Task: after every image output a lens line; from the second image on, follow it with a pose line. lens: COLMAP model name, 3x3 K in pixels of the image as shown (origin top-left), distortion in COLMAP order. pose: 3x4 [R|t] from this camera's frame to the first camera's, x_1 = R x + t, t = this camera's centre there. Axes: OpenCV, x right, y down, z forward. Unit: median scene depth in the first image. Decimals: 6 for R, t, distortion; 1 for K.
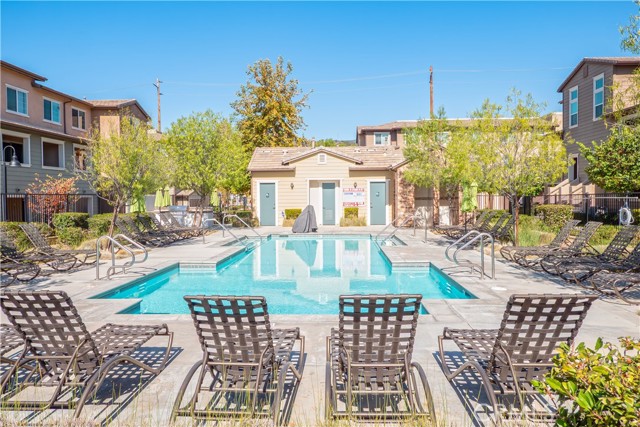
lens RADIAL K [[482.2, 0, 320.4], [0, 482.2, 214.4], [0, 0, 1]] dist [0.047018, -0.000266]
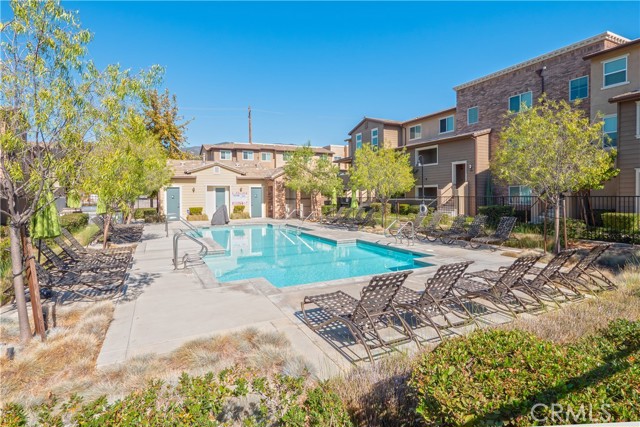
lens RADIAL K [[341.9, 0, 319.9], [0, 341.9, 210.6], [0, 0, 1]] dist [-0.003433, -0.000101]
pose [[0.885371, -0.020977, 0.464411, -0.187867], [0.017761, 0.999778, 0.011298, -0.006659], [-0.464545, -0.001755, 0.885548, 0.009610]]
